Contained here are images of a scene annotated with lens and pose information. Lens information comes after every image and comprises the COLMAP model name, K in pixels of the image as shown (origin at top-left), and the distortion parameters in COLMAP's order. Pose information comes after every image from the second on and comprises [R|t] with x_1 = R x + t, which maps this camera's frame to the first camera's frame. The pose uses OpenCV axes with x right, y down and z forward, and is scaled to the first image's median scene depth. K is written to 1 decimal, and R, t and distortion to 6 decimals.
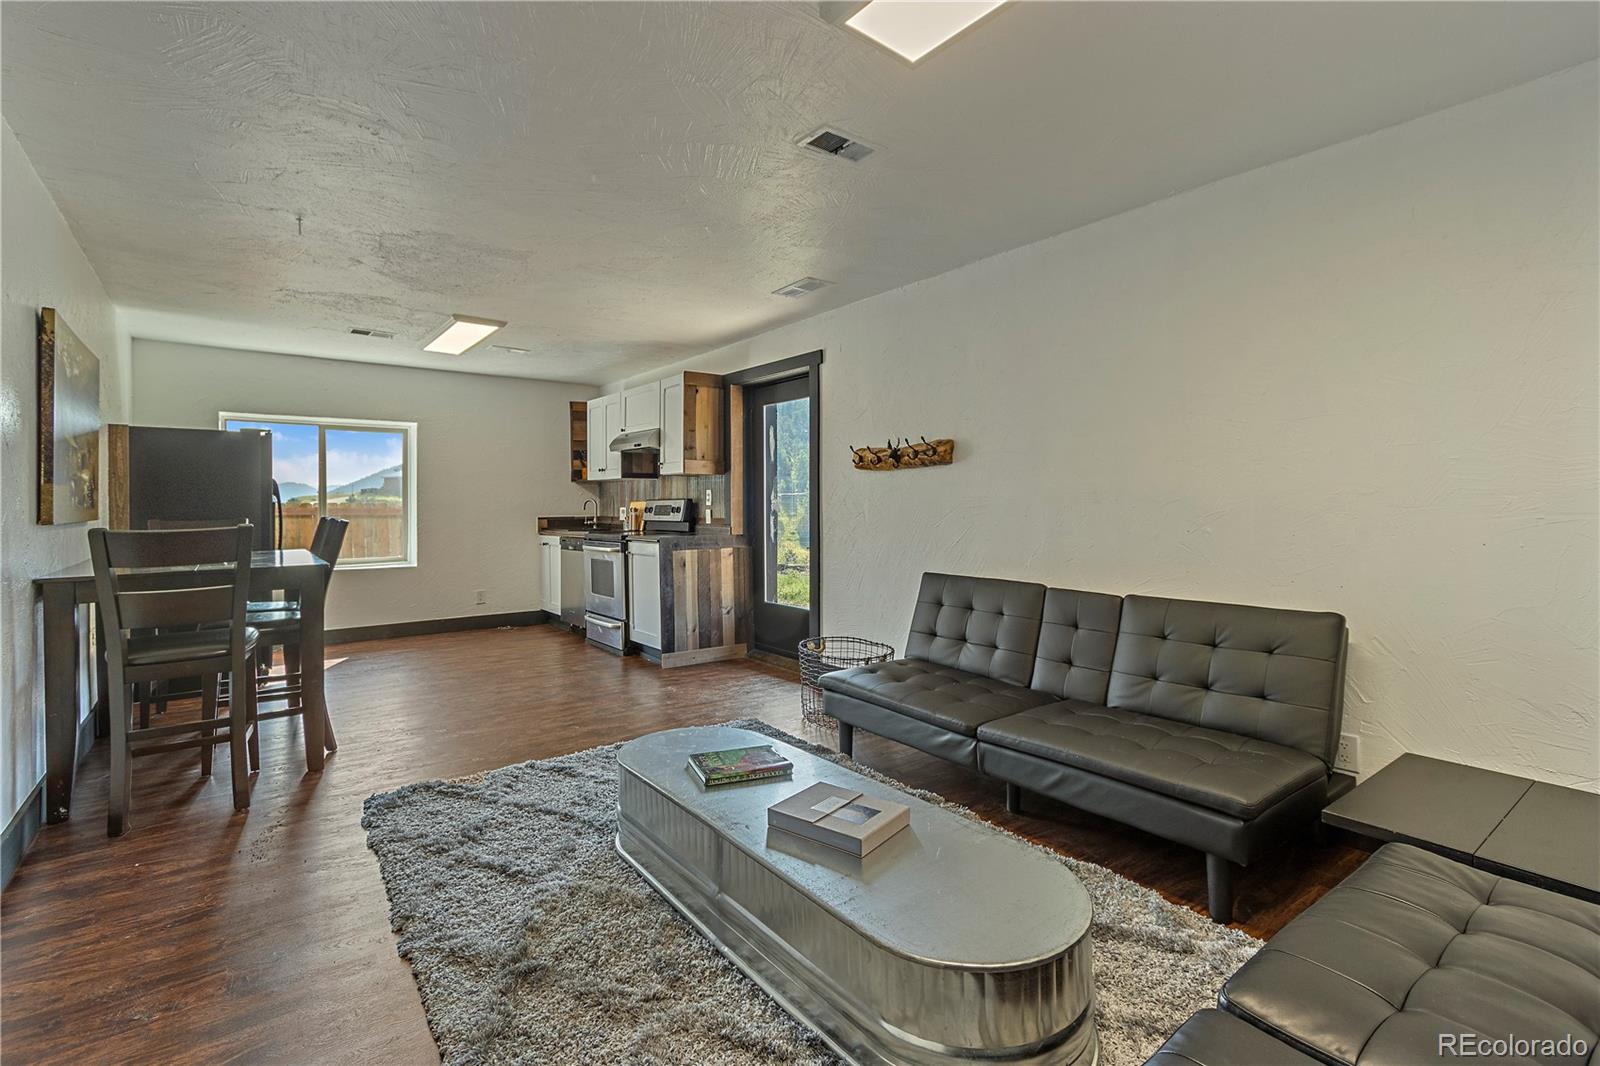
lens RADIAL K [[737.6, 0, 790.7], [0, 737.6, 510.9], [0, 0, 1]] dist [0.009269, 0.000865]
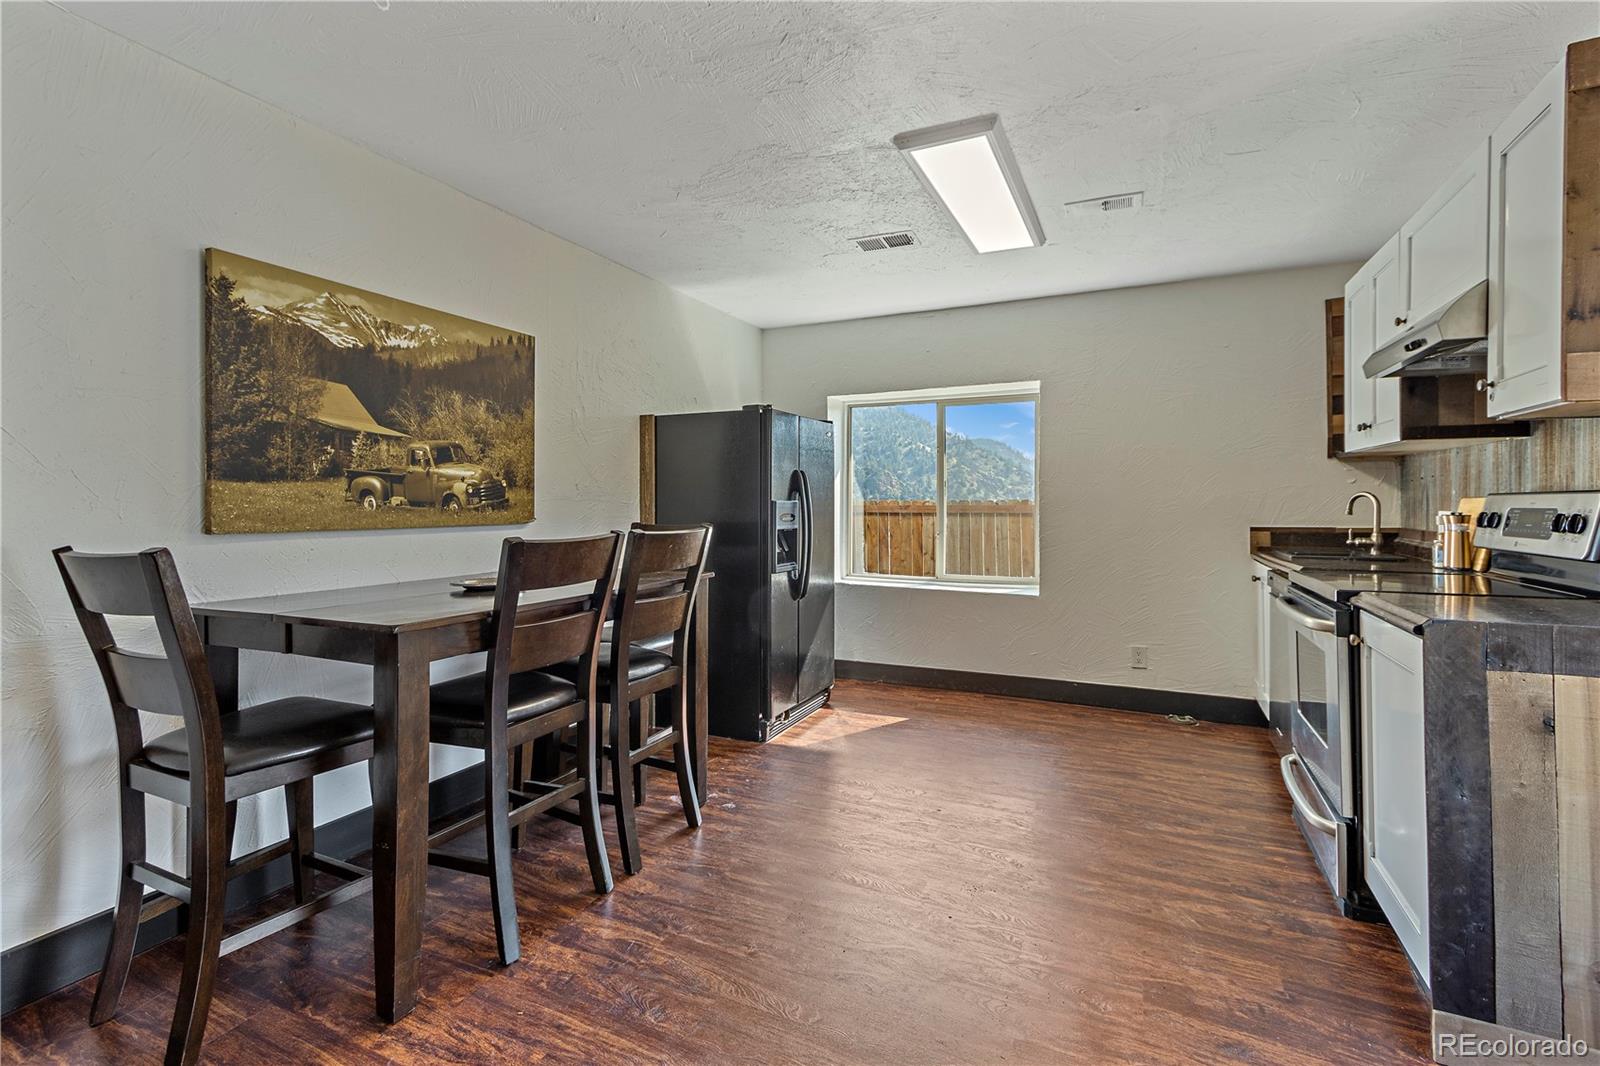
lens RADIAL K [[737.6, 0, 790.7], [0, 737.6, 510.9], [0, 0, 1]] dist [0.009269, 0.000865]
pose [[0.474151, 0.010190, -0.880385, -0.026704], [-0.003220, 0.999946, 0.009840, -0.008660], [0.880438, -0.001831, 0.474158, 0.503926]]
